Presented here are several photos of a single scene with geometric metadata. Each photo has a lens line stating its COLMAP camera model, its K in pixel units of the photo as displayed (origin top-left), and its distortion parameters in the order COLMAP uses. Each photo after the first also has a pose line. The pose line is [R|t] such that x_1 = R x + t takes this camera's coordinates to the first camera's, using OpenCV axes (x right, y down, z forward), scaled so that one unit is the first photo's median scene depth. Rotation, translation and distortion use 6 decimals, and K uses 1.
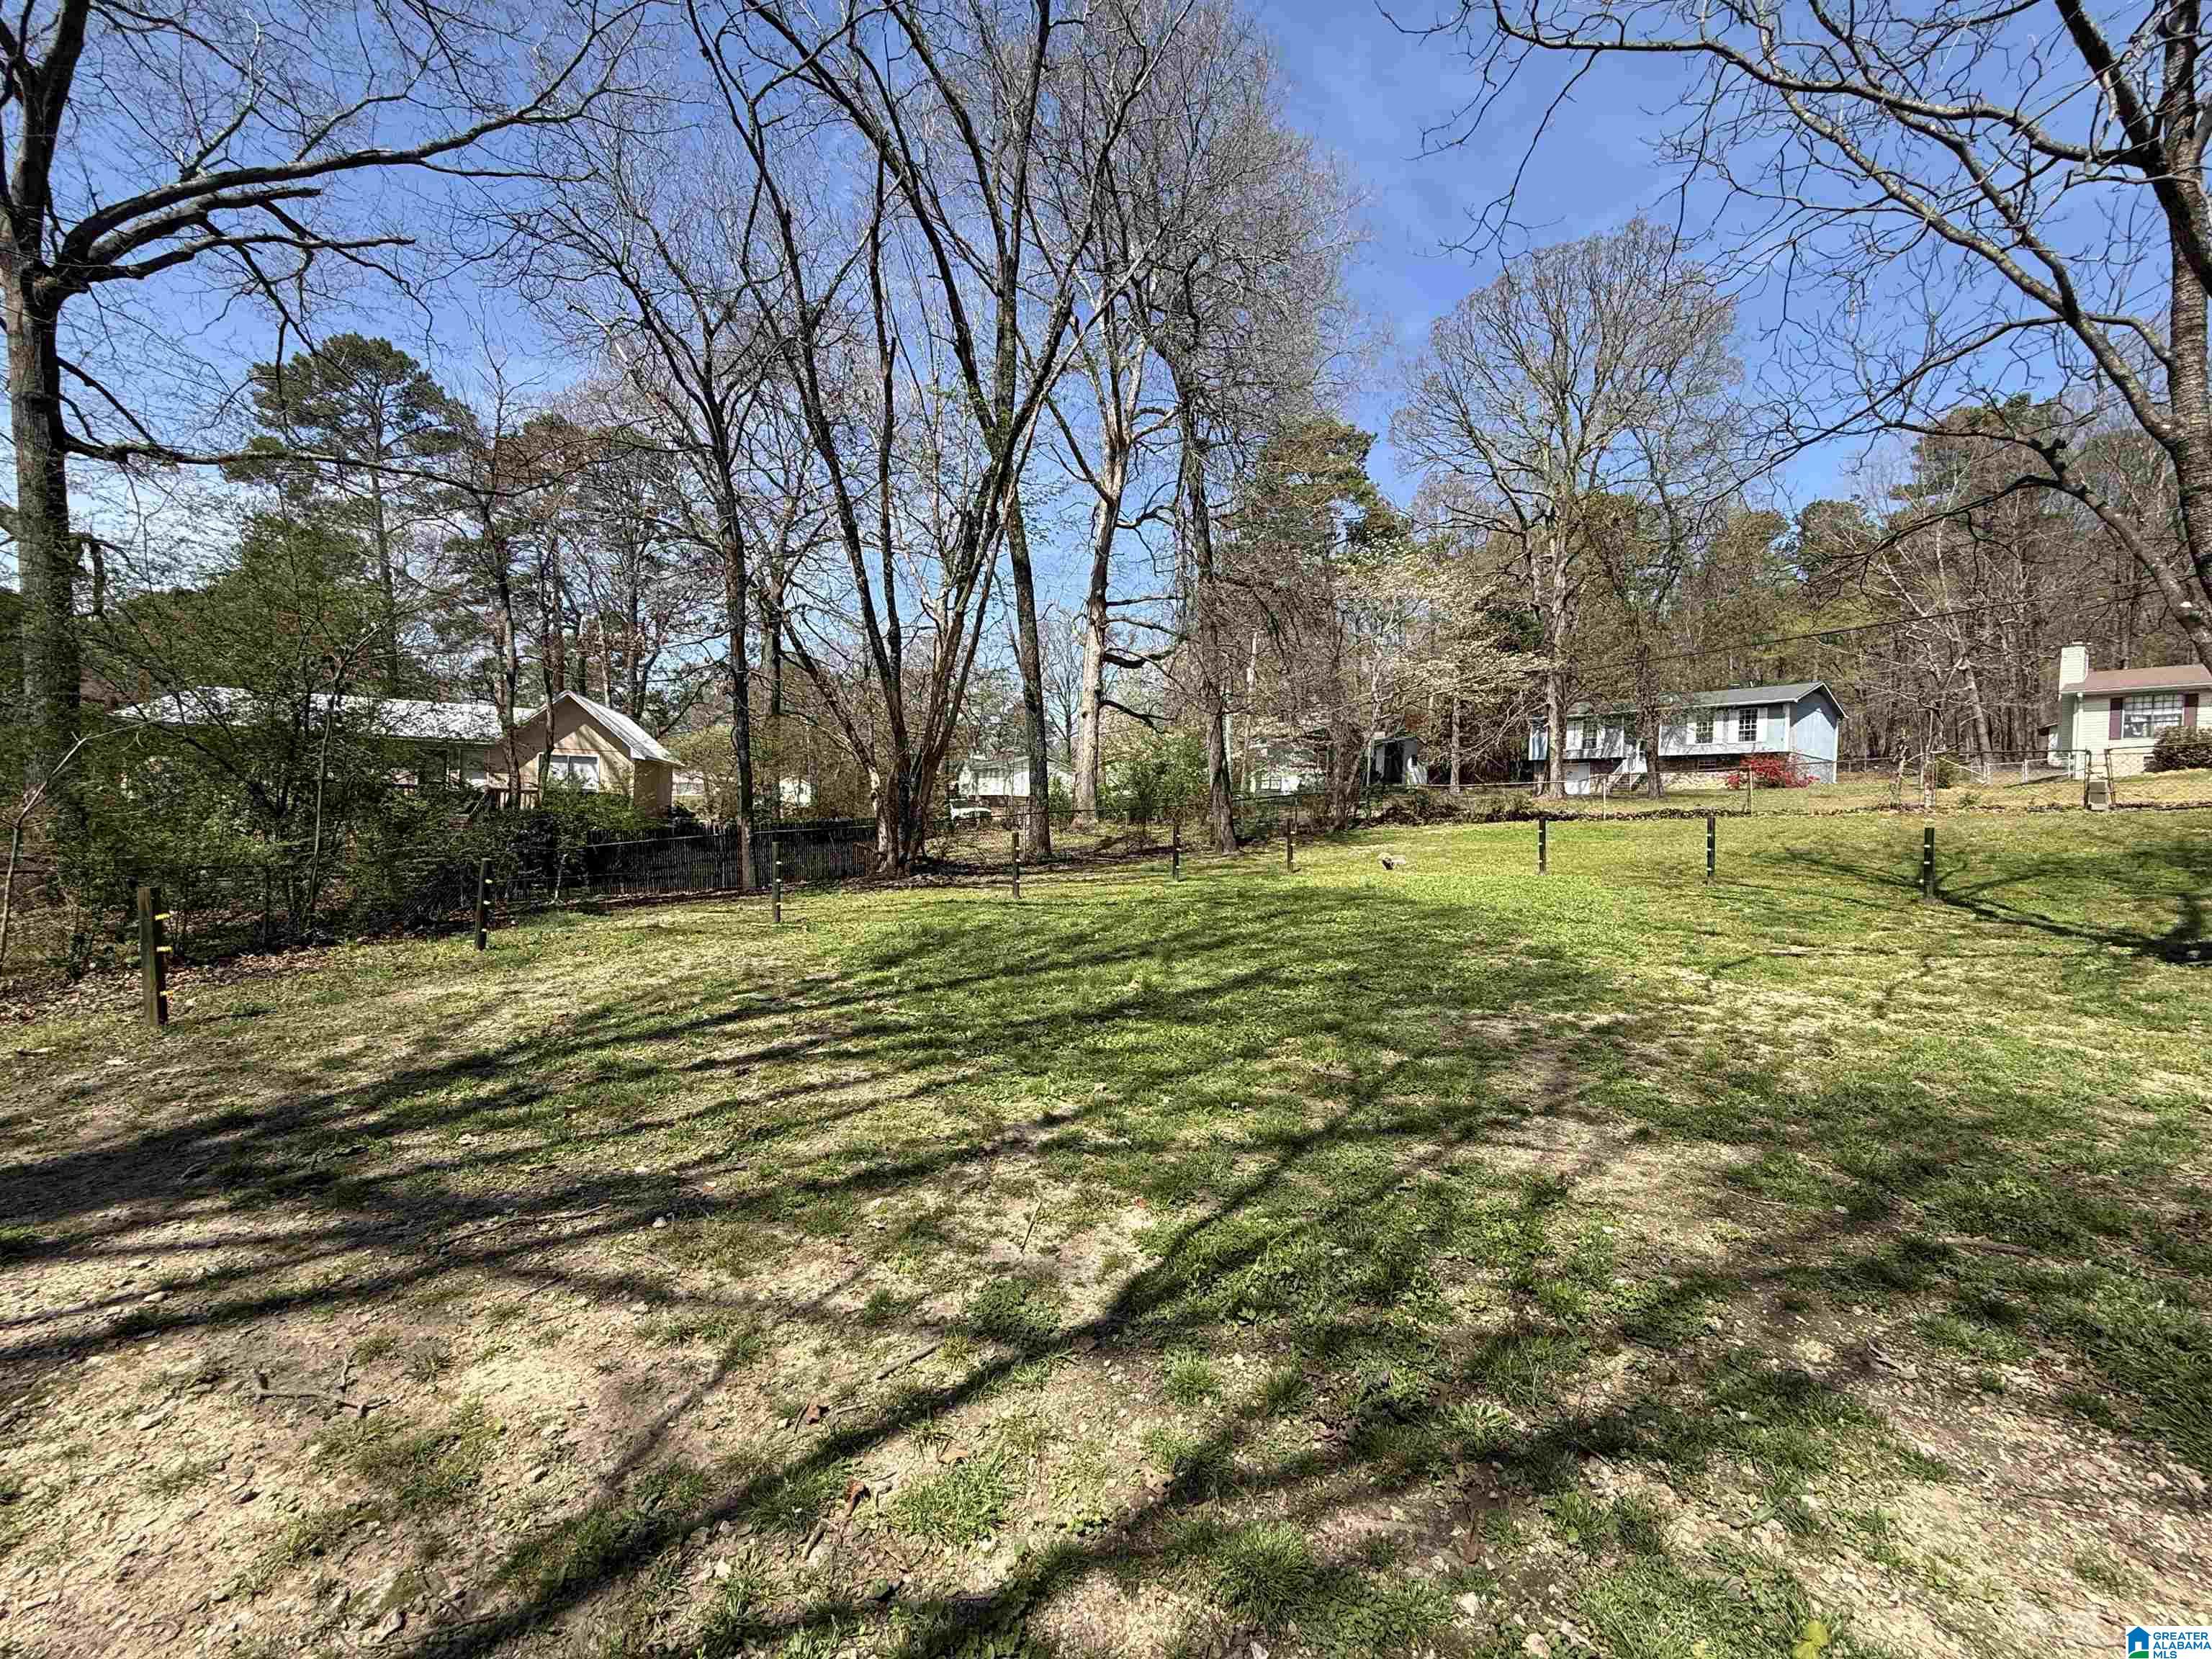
lens RADIAL K [[882.2, 0, 1112.0], [0, 882.2, 826.6], [0, 0, 1]] dist [0.000220, 0.000462]
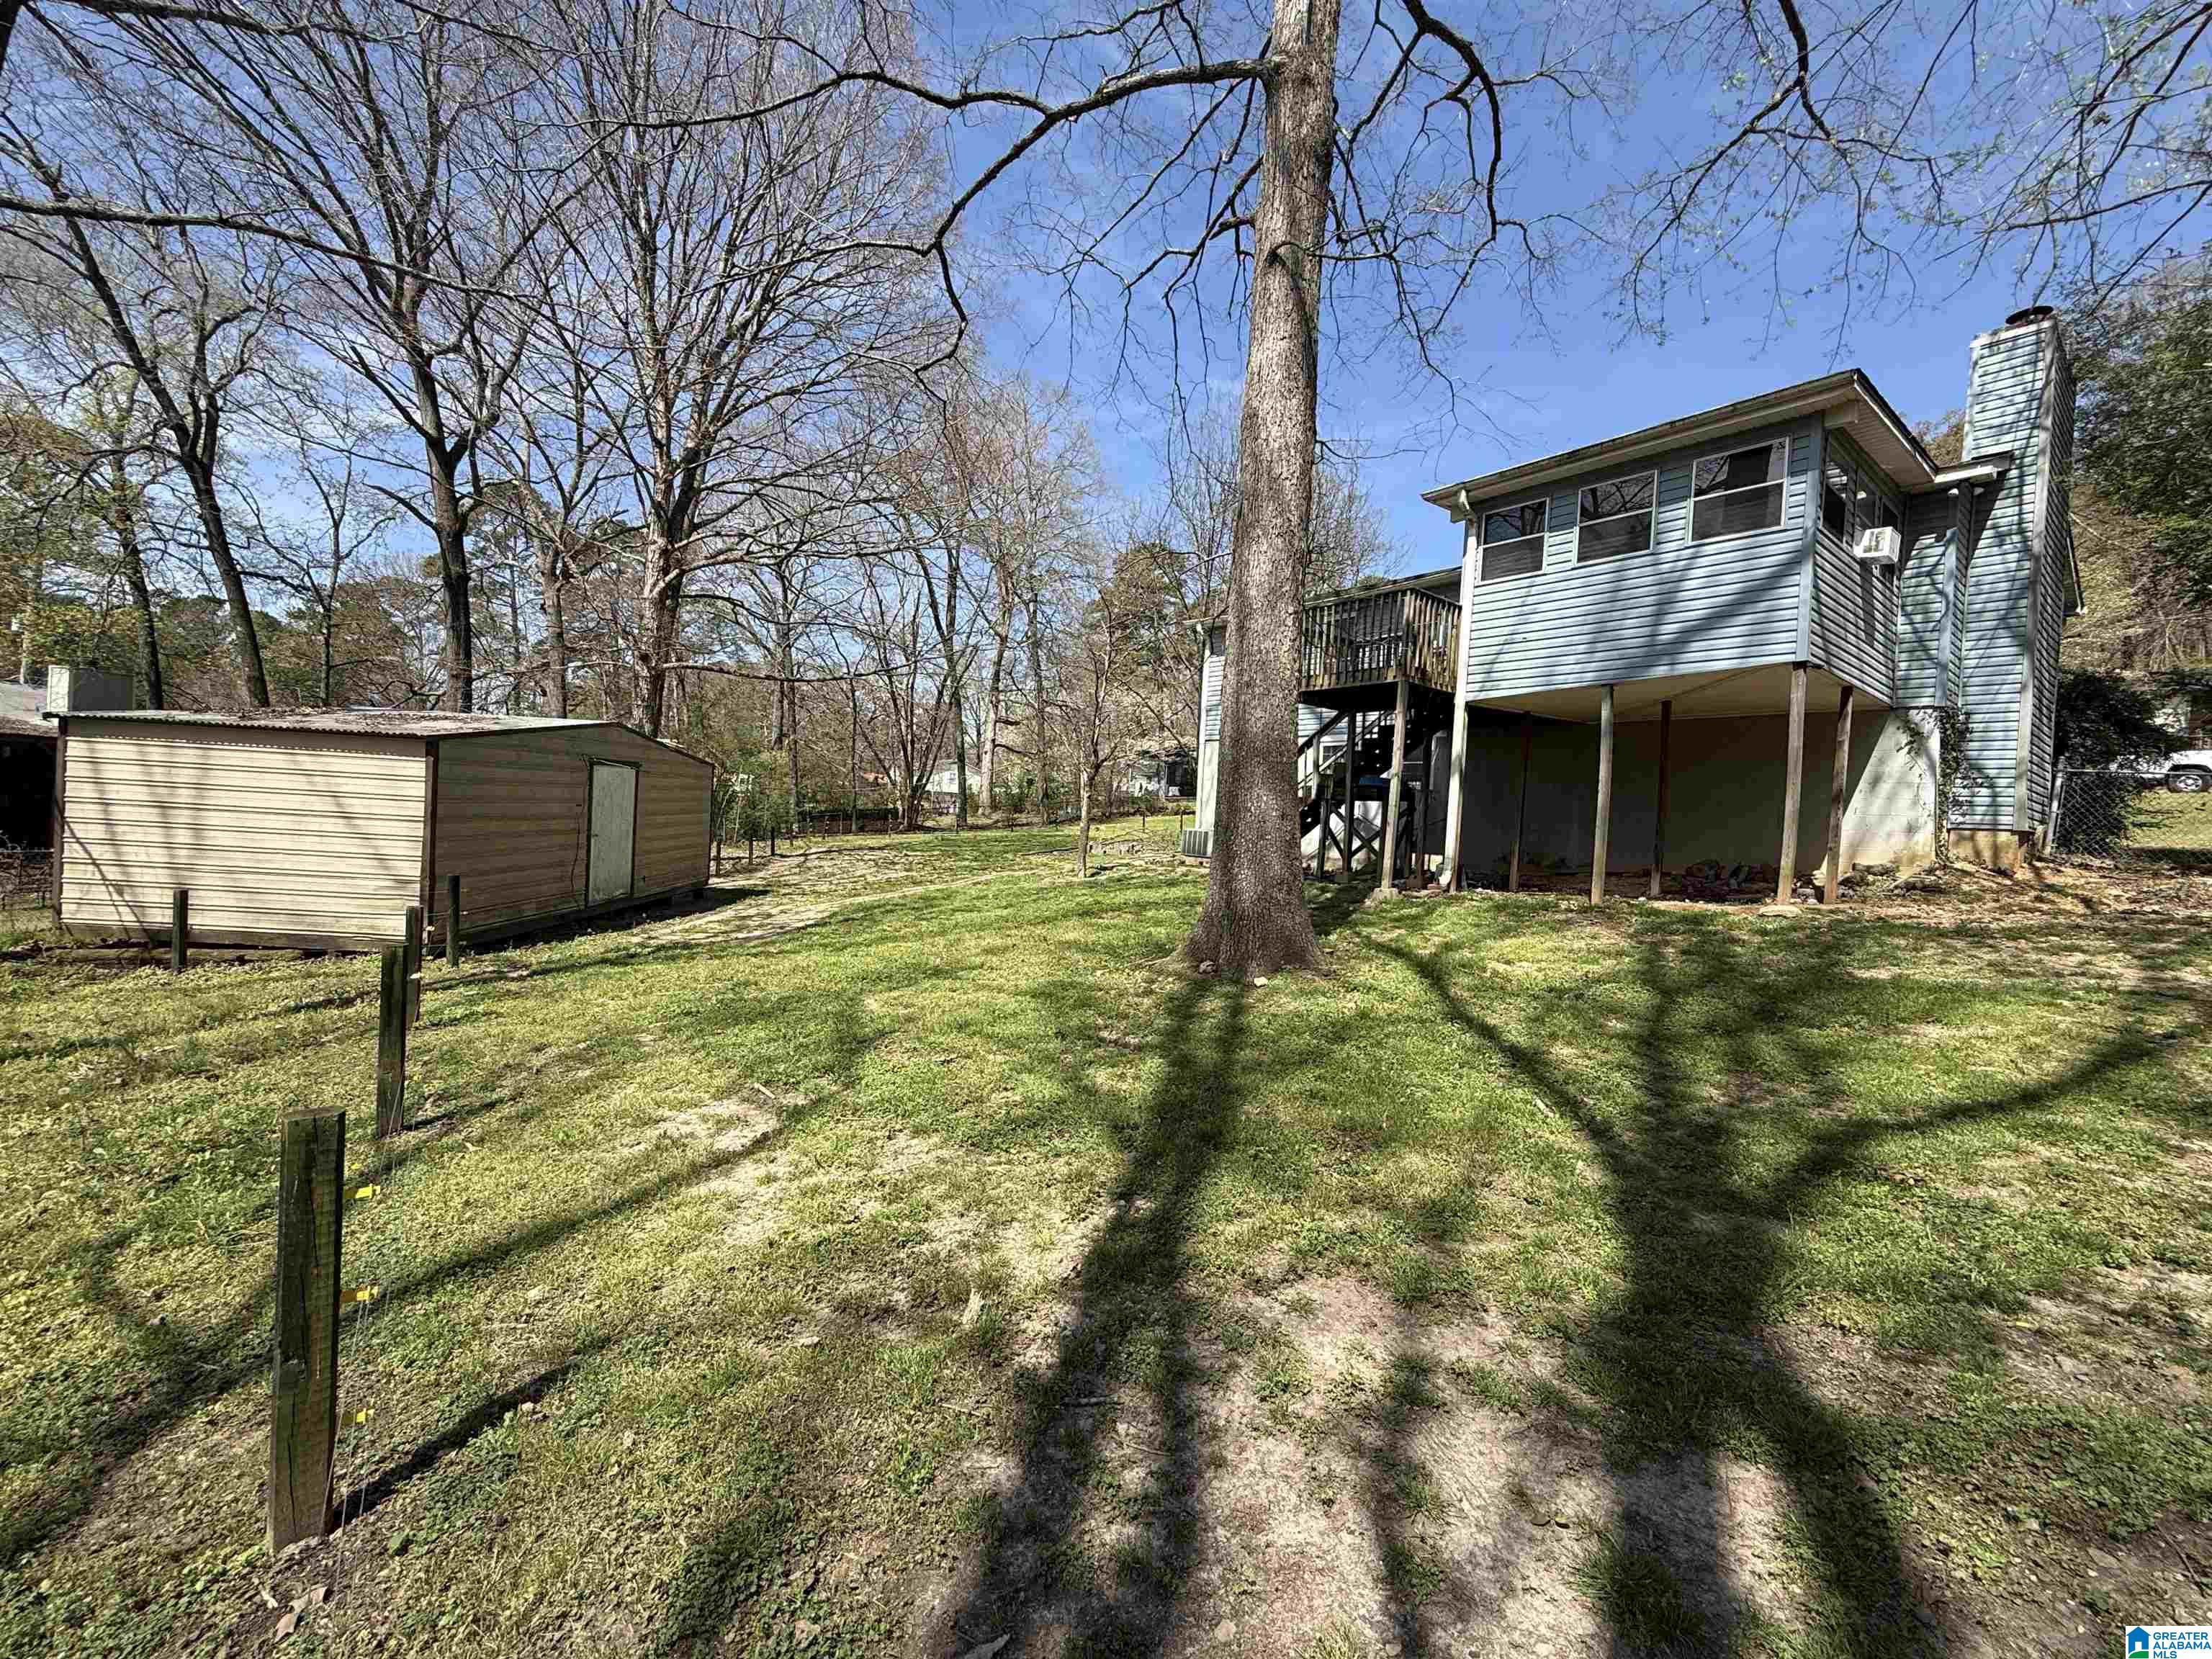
lens RADIAL K [[882.2, 0, 1105.8], [0, 882.2, 824.9], [0, 0, 1]] dist [0.000220, 0.000462]
pose [[0.995307, 0.012997, 0.095886, 0.021281], [-0.013935, 0.999861, 0.009119, 0.001318], [-0.095755, -0.010413, 0.995351, -0.427908]]
